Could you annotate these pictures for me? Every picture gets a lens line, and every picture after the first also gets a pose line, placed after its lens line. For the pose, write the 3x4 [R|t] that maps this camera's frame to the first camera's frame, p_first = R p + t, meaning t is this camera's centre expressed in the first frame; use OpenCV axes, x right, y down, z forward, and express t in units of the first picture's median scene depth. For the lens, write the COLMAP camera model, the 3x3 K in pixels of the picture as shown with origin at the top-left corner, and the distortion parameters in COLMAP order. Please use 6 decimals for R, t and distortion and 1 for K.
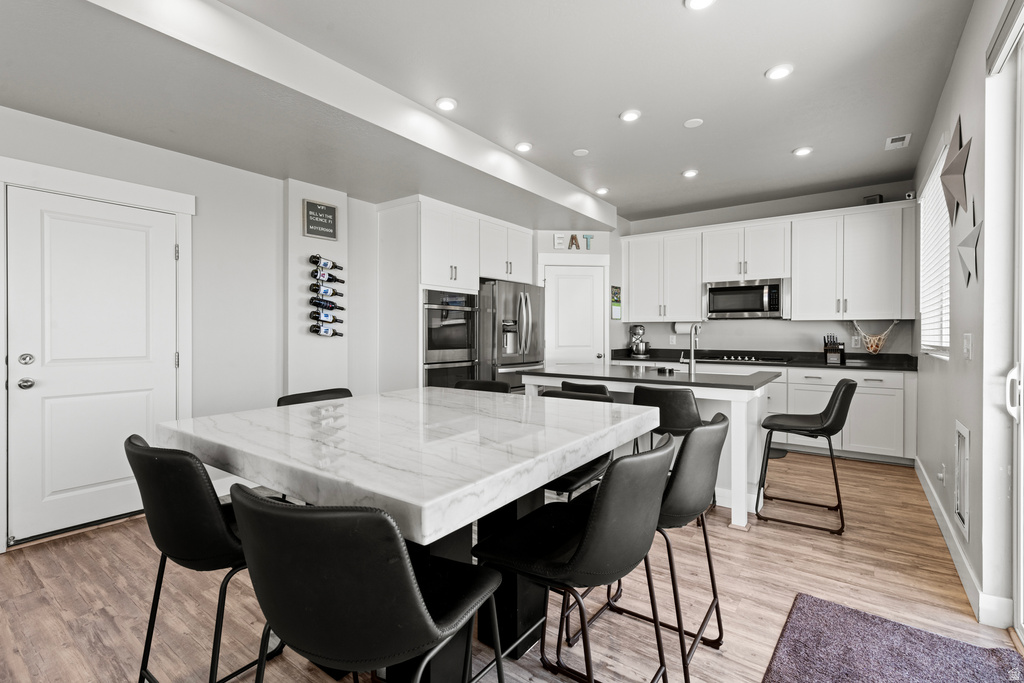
lens RADIAL K [[451.6, 0, 544.9], [0, 451.6, 335.8], [0, 0, 1]] dist [0.001629, -0.000013]
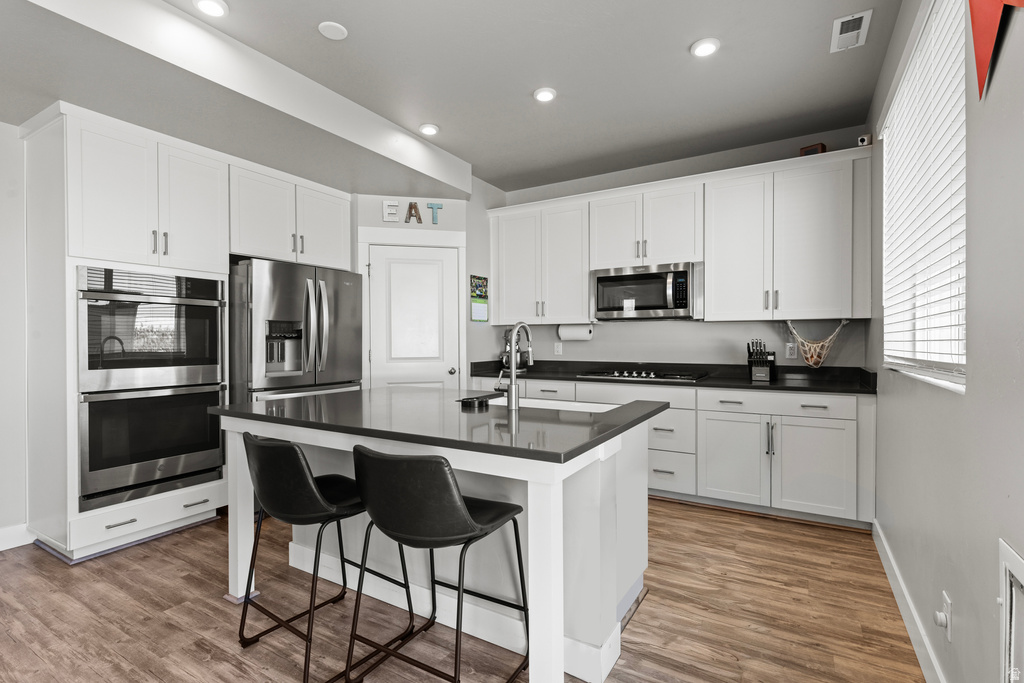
lens RADIAL K [[464.7, 0, 519.0], [0, 464.7, 344.0], [0, 0, 1]] dist [0.001061, -0.000135]
pose [[0.998043, -0.004397, 0.062381, 0.210880], [0.004302, 0.999989, 0.001654, -0.000271], [-0.062388, -0.001382, 0.998051, 0.289261]]
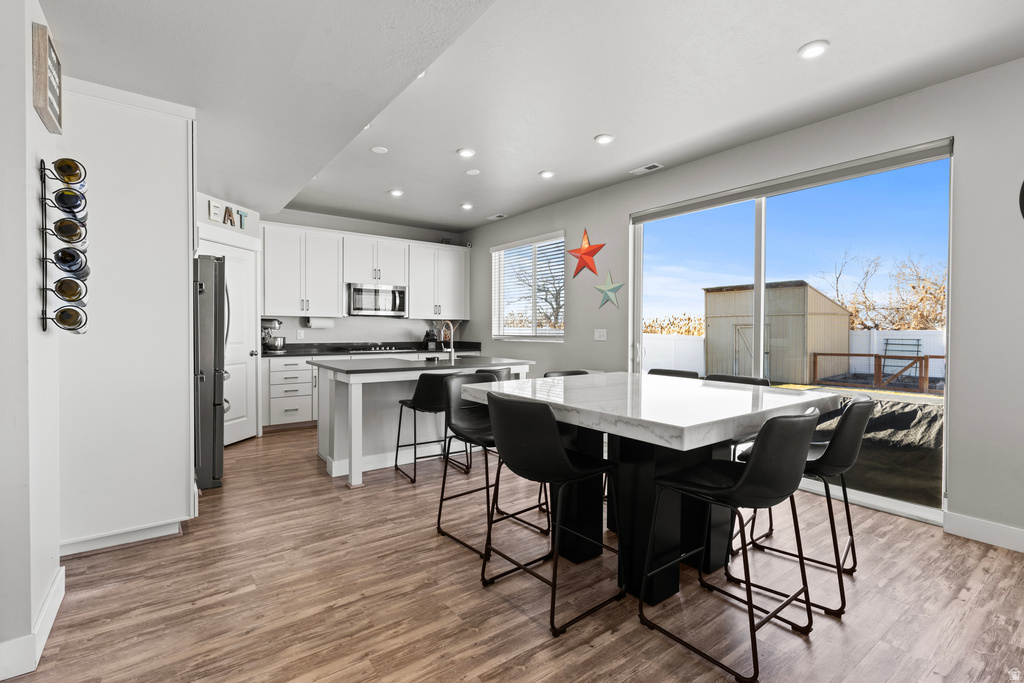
lens RADIAL K [[426.9, 0, 490.9], [0, 426.9, 334.2], [0, 0, 1]] dist [0.000925, -0.000074]
pose [[0.382060, -0.010254, 0.924081, -0.539738], [0.000940, 0.999942, 0.010707, -0.001545], [-0.924137, -0.003222, 0.382047, 0.301886]]
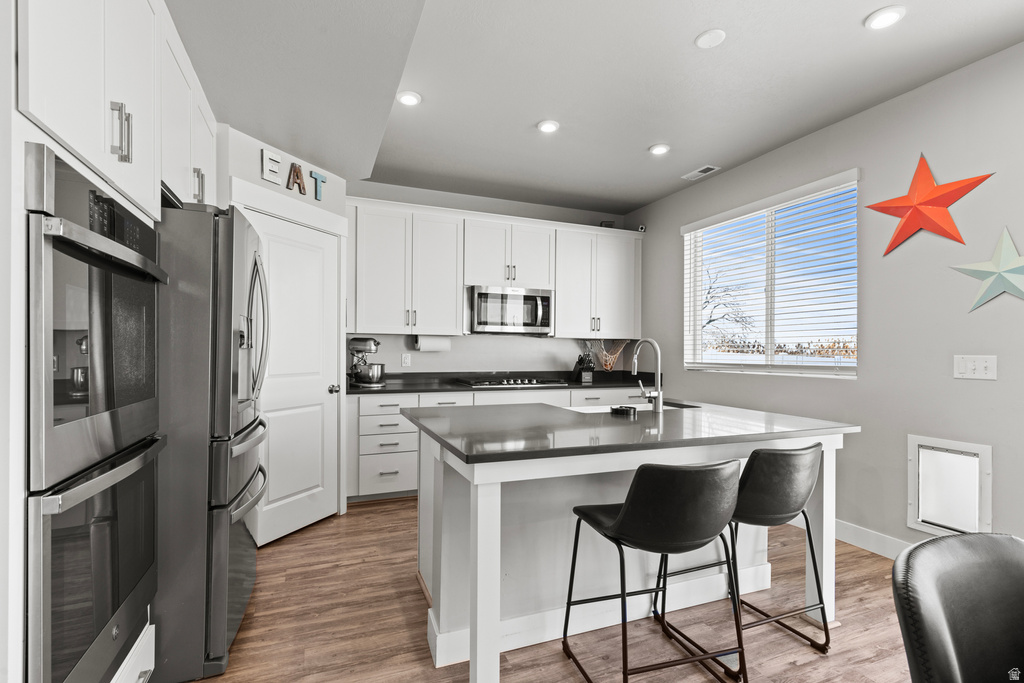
lens RADIAL K [[452.1, 0, 514.0], [0, 452.1, 349.8], [0, 0, 1]] dist [0.000365, 0.000084]
pose [[0.578758, 0.004944, 0.815484, -0.251101], [-0.001826, 0.999987, -0.004766, -0.004722], [-0.815497, 0.001269, 0.578760, 0.553194]]
